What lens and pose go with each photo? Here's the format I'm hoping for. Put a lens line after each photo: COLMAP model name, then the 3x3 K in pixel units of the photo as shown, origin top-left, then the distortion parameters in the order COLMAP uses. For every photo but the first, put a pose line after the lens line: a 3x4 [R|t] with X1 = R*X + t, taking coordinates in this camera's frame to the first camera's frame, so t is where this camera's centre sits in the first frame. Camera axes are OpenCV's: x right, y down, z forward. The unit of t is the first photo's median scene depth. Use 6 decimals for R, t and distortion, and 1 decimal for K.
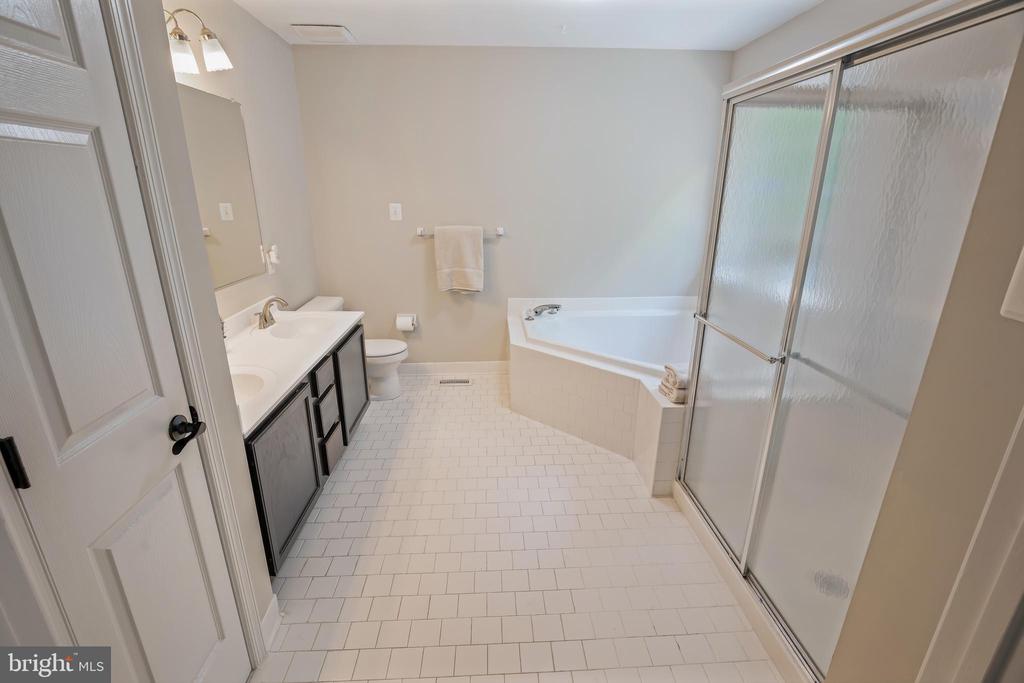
lens RADIAL K [[467.8, 0, 510.2], [0, 467.8, 344.0], [0, 0, 1]] dist [-0.002387, -0.000189]
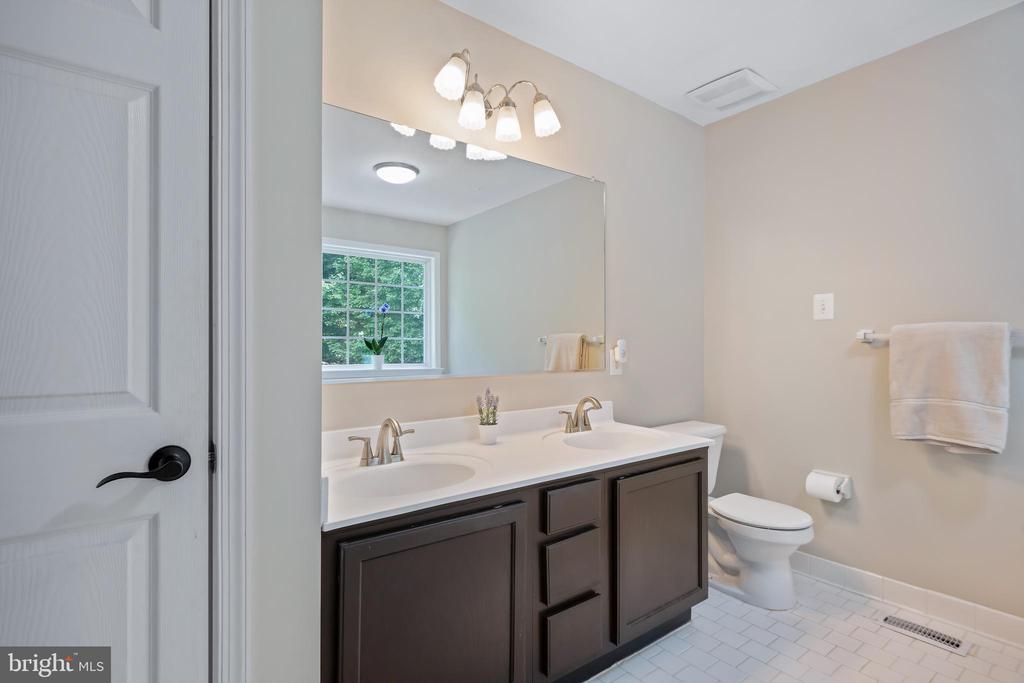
lens RADIAL K [[509.9, 0, 516.3], [0, 509.9, 340.2], [0, 0, 1]] dist [0.016924, 0.000735]
pose [[0.579991, -0.013854, -0.814505, 0.084672], [-0.251737, 0.947869, -0.195378, 0.005795], [0.774751, 0.318359, 0.546268, 0.299509]]
